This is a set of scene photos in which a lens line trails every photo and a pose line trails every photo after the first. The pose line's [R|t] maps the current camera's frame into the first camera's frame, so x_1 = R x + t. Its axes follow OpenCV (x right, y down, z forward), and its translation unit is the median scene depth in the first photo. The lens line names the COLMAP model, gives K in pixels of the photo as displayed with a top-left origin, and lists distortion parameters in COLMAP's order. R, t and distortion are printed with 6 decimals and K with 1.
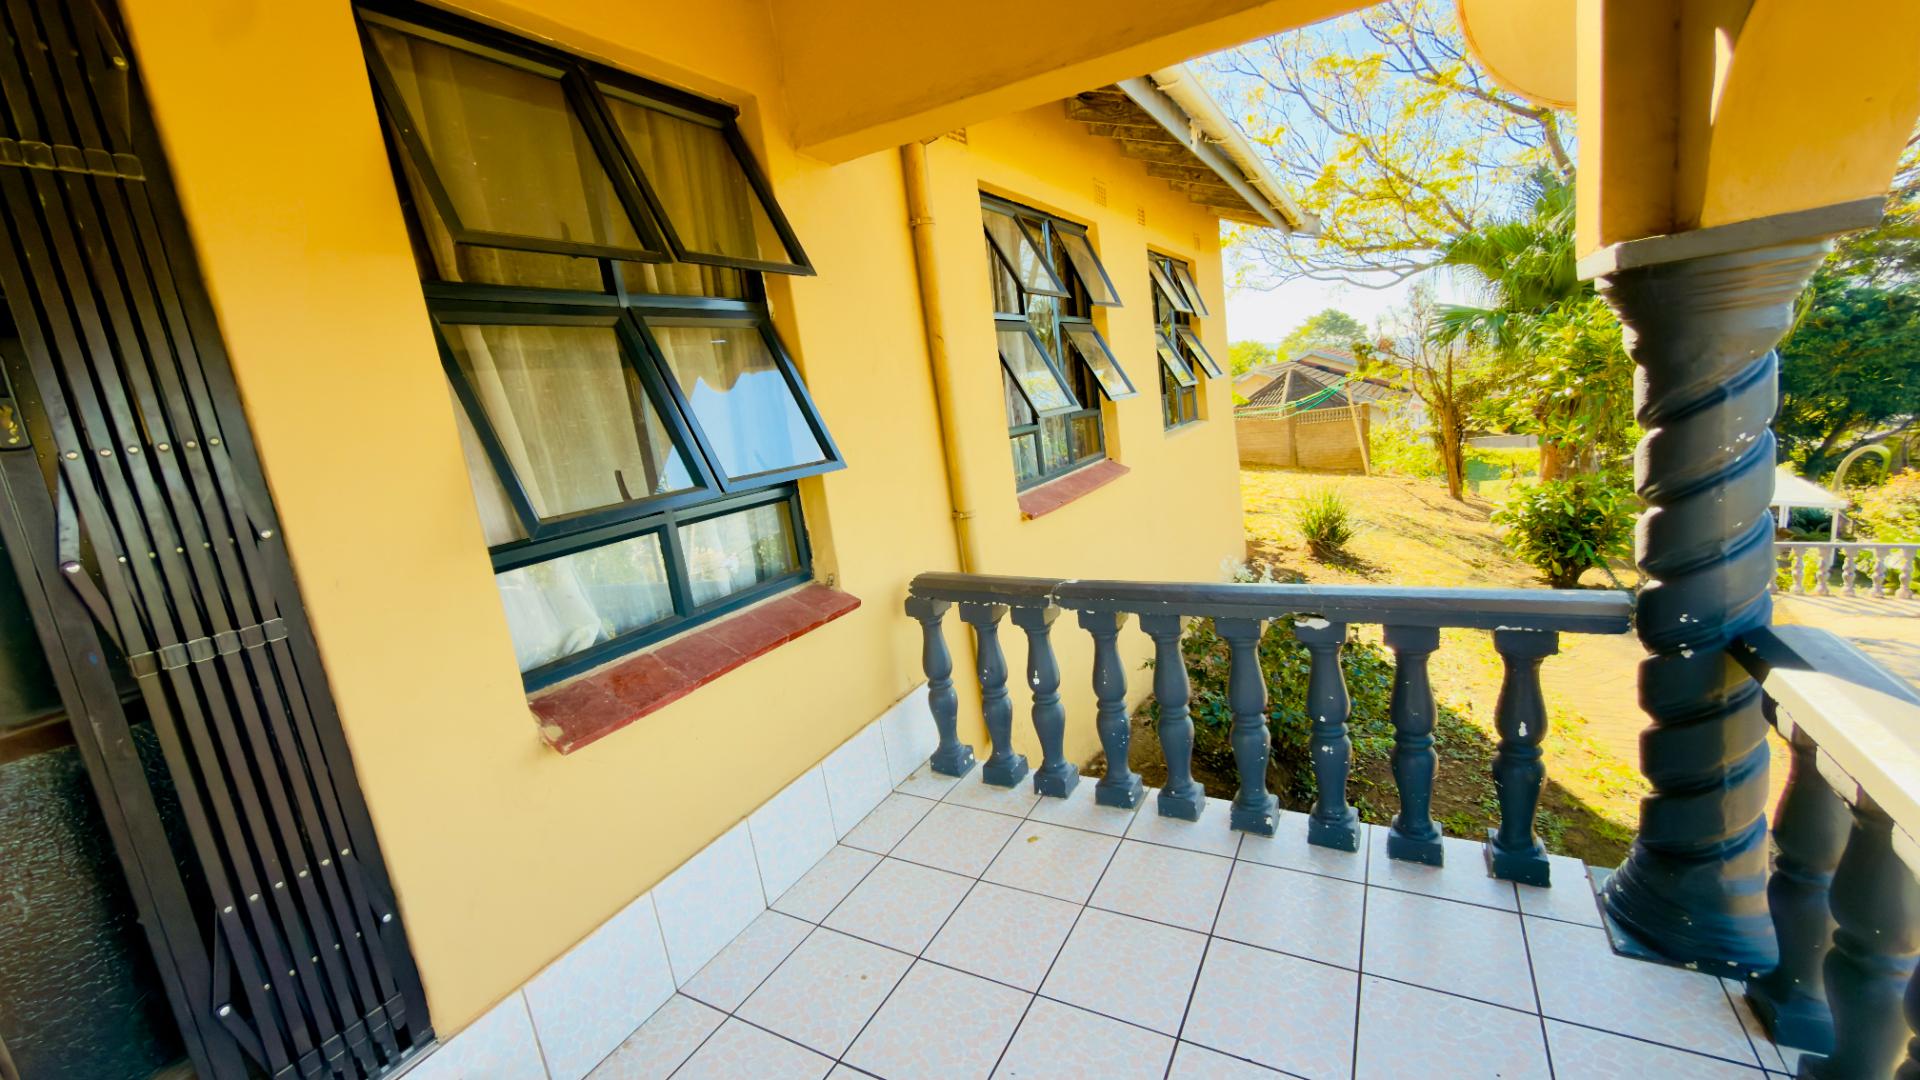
lens RADIAL K [[767.6, 0, 963.8], [0, 767.6, 536.2], [0, 0, 1]] dist [-0.001134, -0.000005]
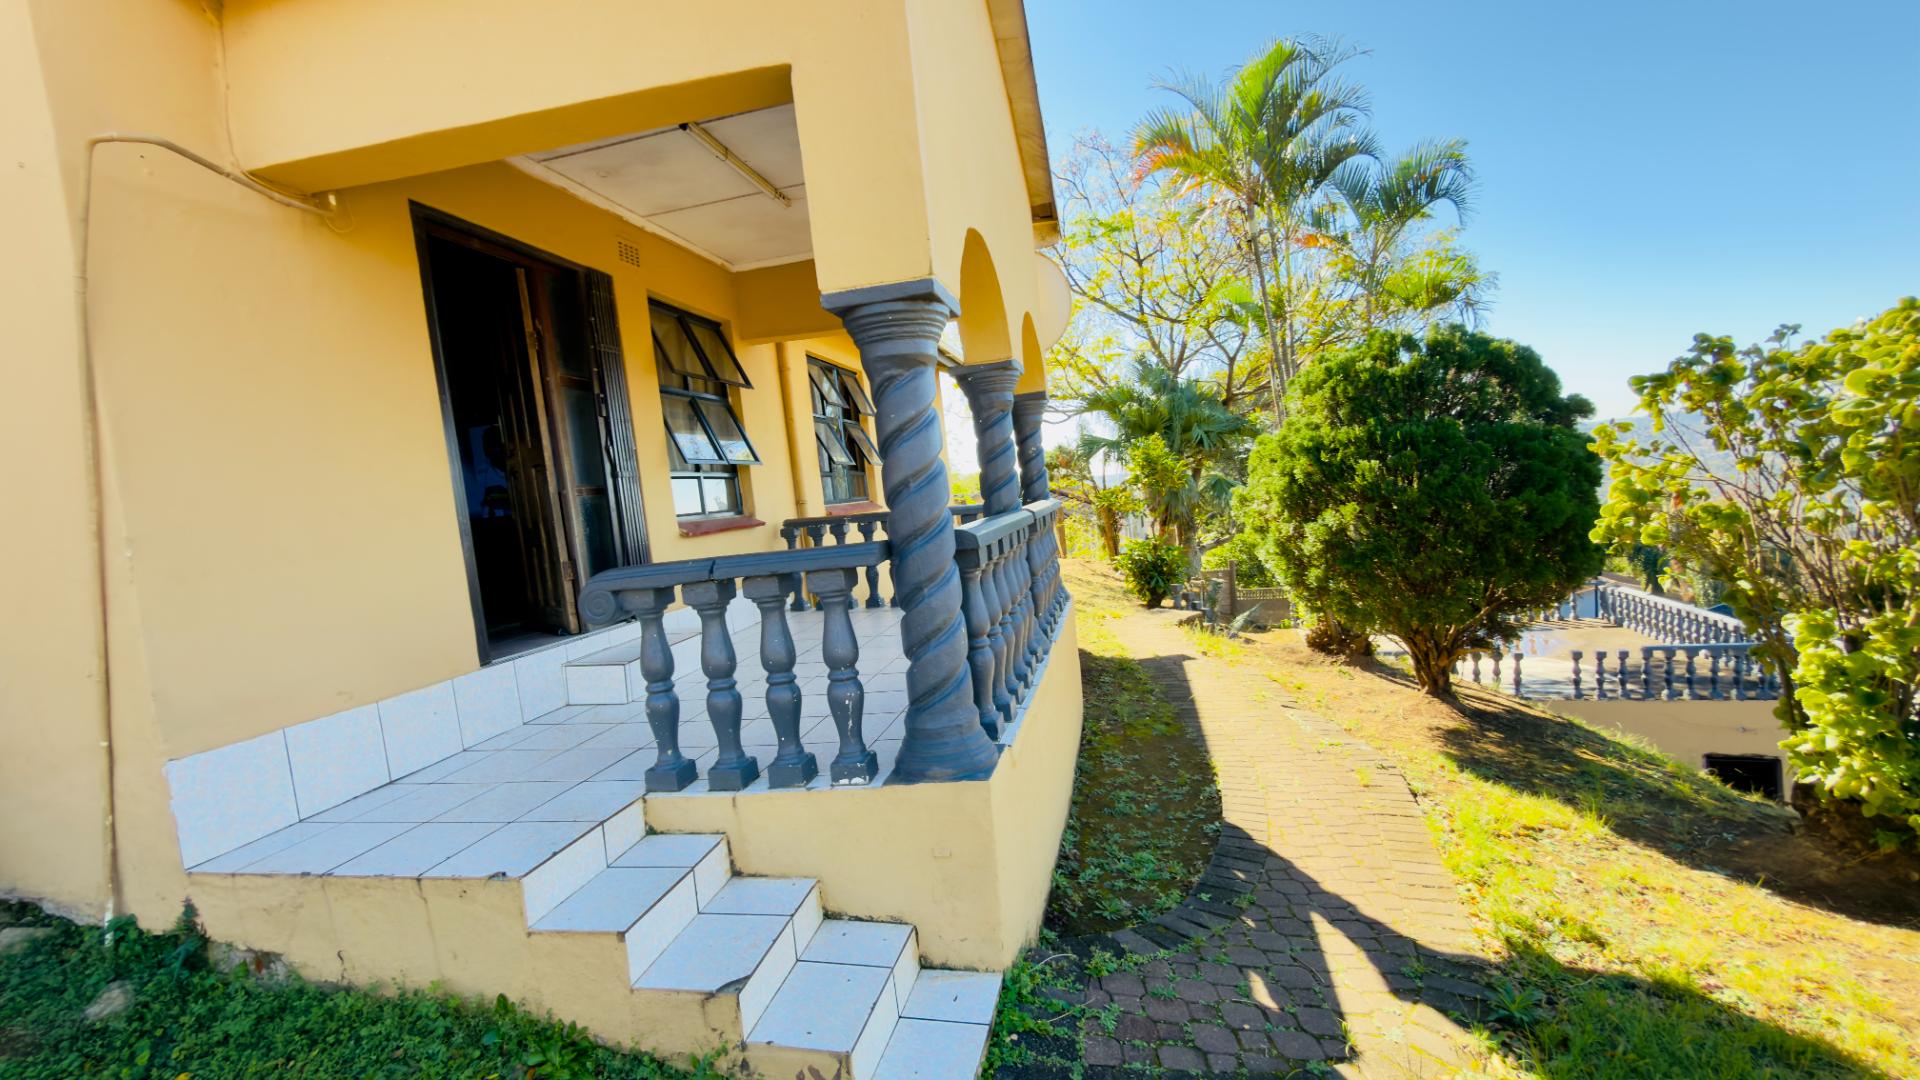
lens RADIAL K [[767.6, 0, 972.7], [0, 767.6, 553.1], [0, 0, 1]] dist [-0.001134, -0.000005]
pose [[0.951675, 0.009207, 0.306969, -0.220560], [0.032378, 0.990972, -0.130101, 0.443328], [-0.305396, 0.133753, 0.942785, -1.239113]]
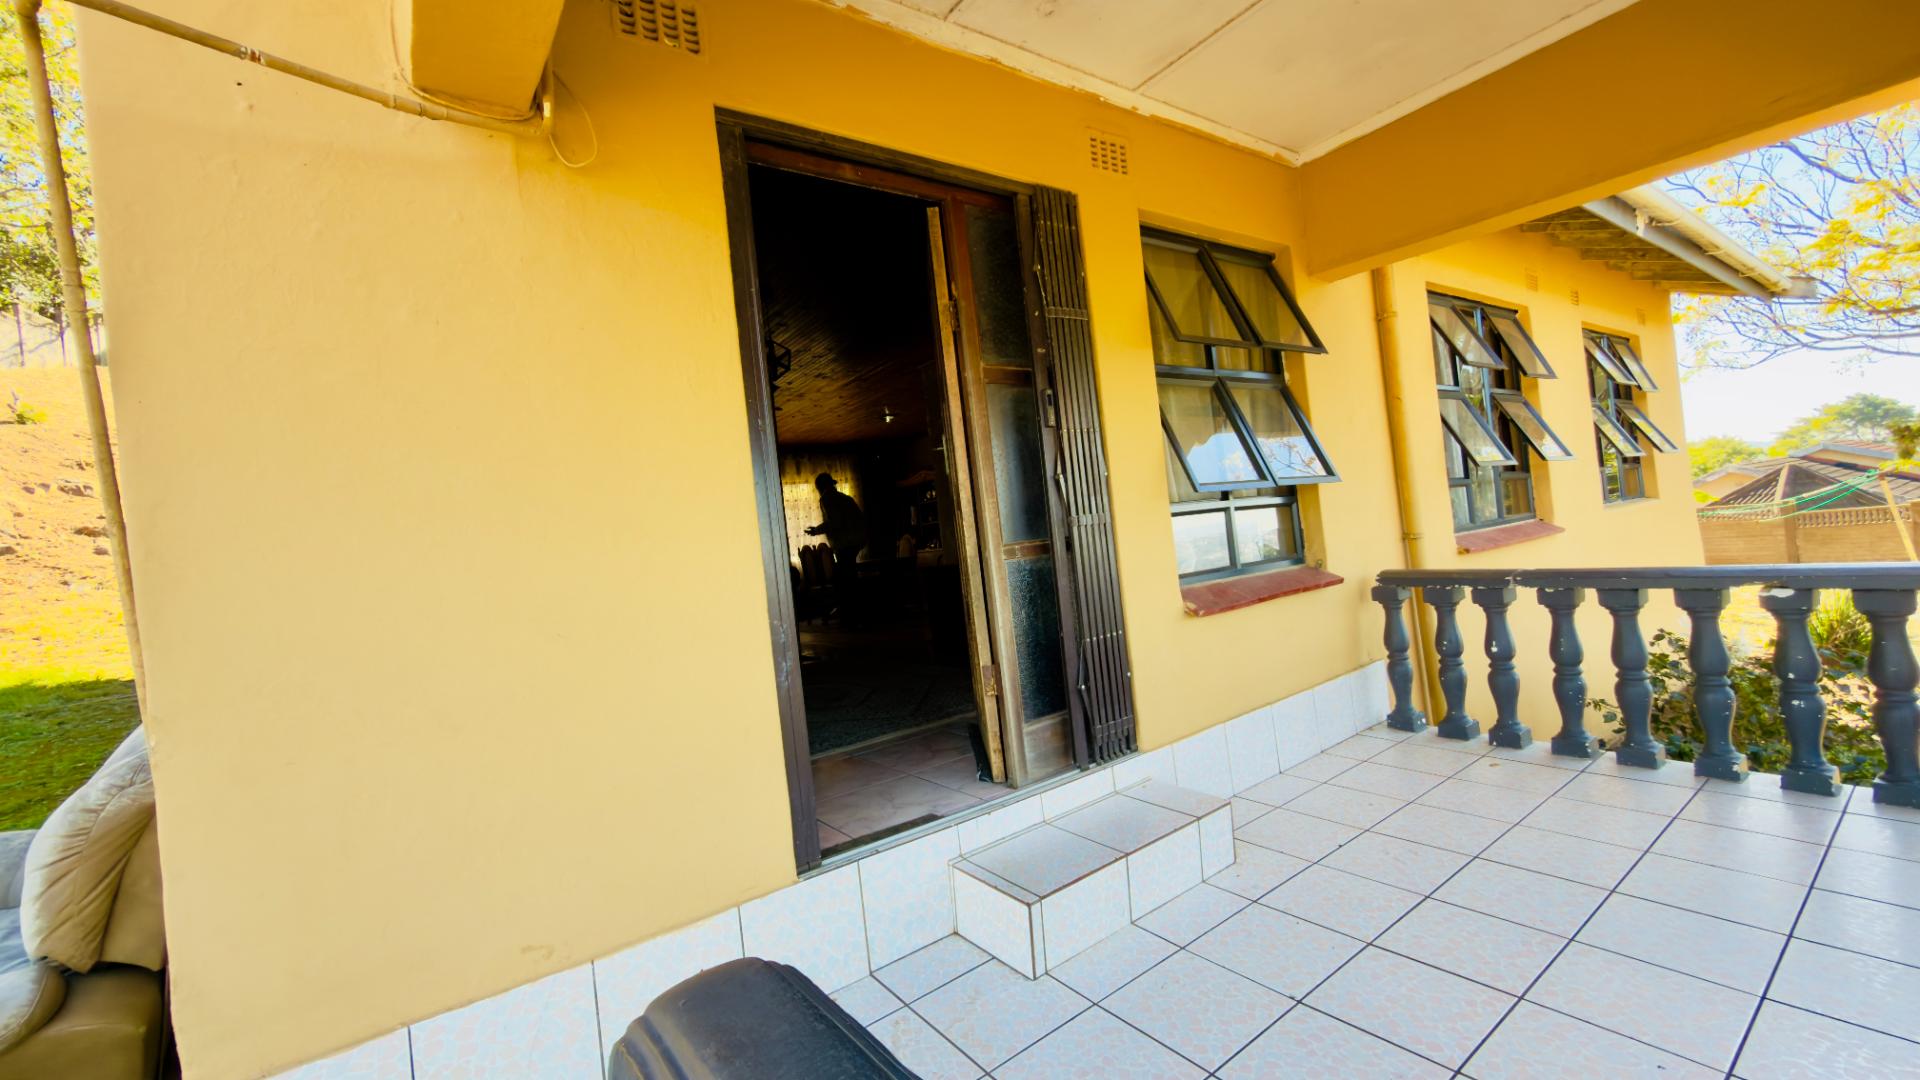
lens RADIAL K [[767.6, 0, 958.2], [0, 767.6, 538.9], [0, 0, 1]] dist [-0.001134, -0.000005]
pose [[0.907755, 0.032396, -0.418248, -0.166250], [-0.087827, 0.989595, -0.113967, 0.204015], [0.410204, 0.140187, 0.901155, -0.482737]]
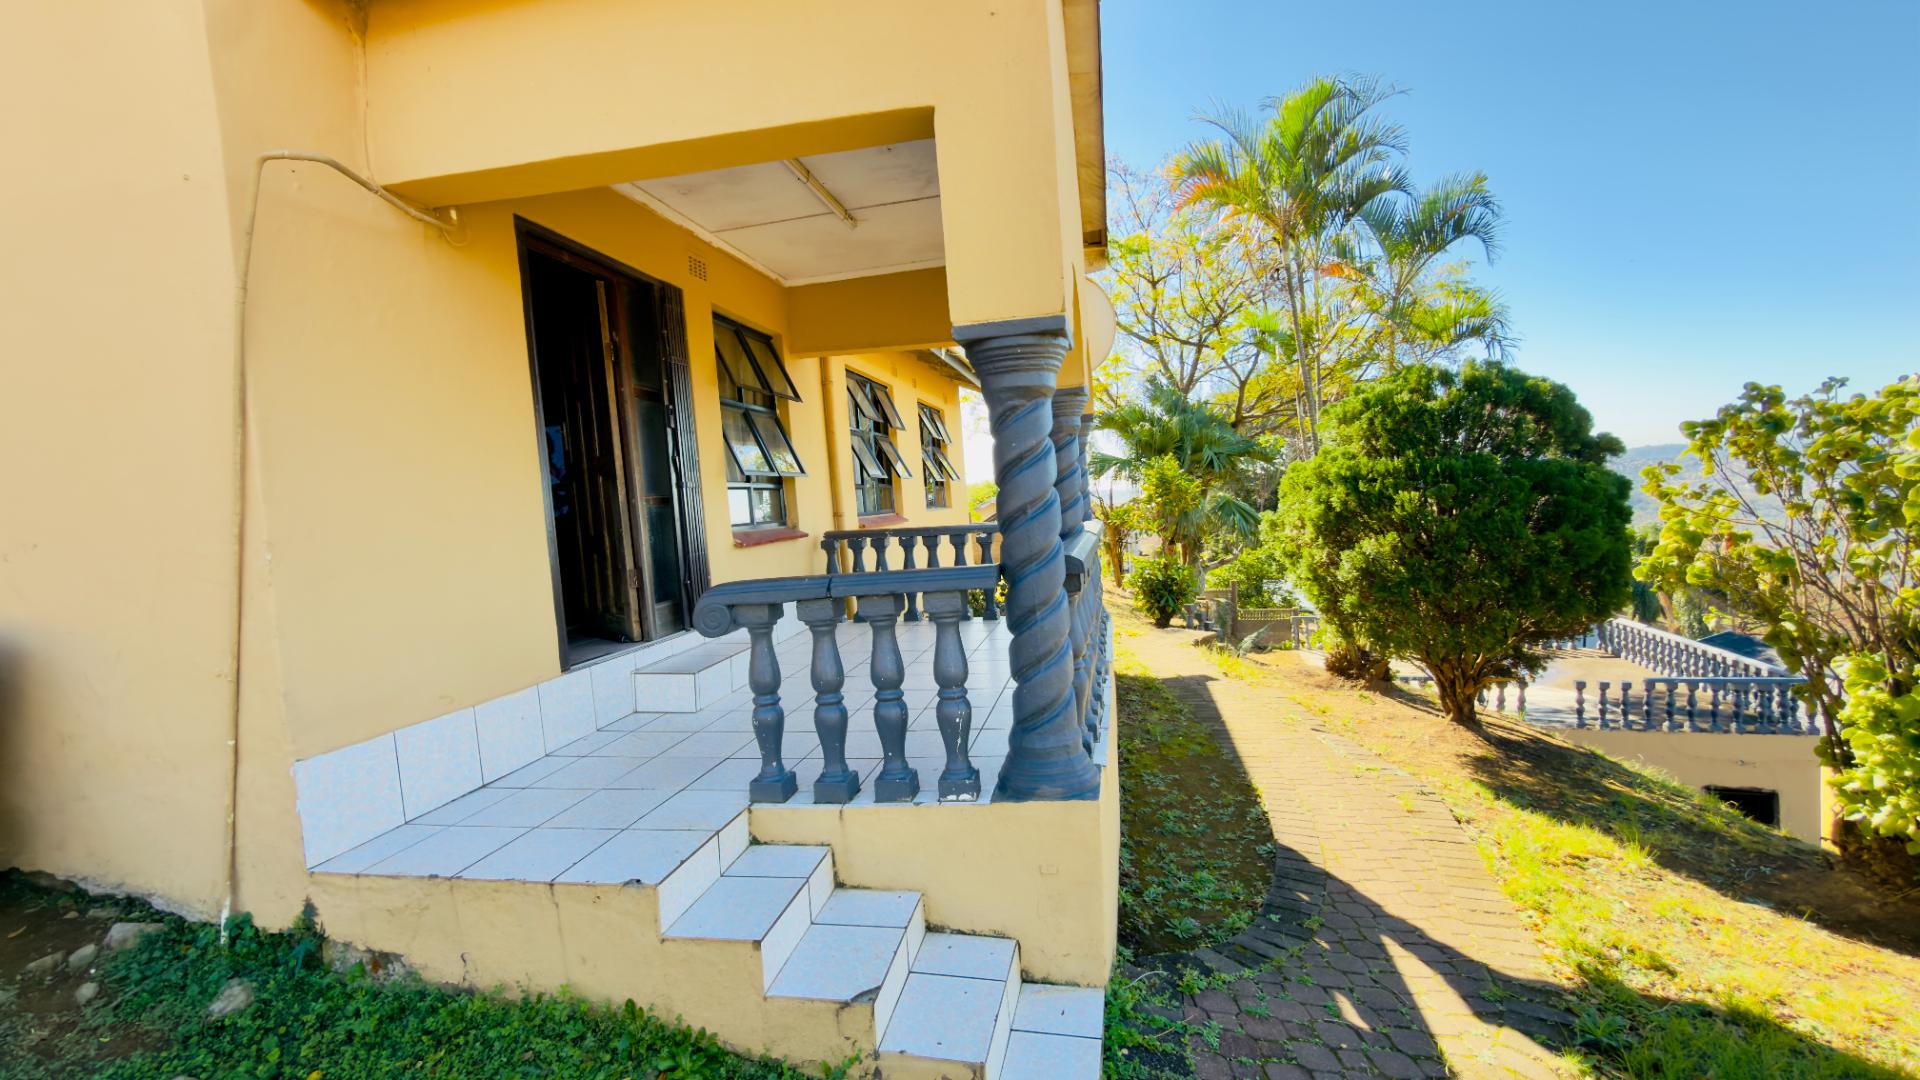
lens RADIAL K [[767.6, 0, 972.8], [0, 767.6, 554.8], [0, 0, 1]] dist [-0.001134, -0.000005]
pose [[0.946867, 0.040269, 0.319095, -0.359333], [0.005818, 0.989824, -0.142177, 0.429844], [-0.321573, 0.136480, 0.936997, -1.223679]]
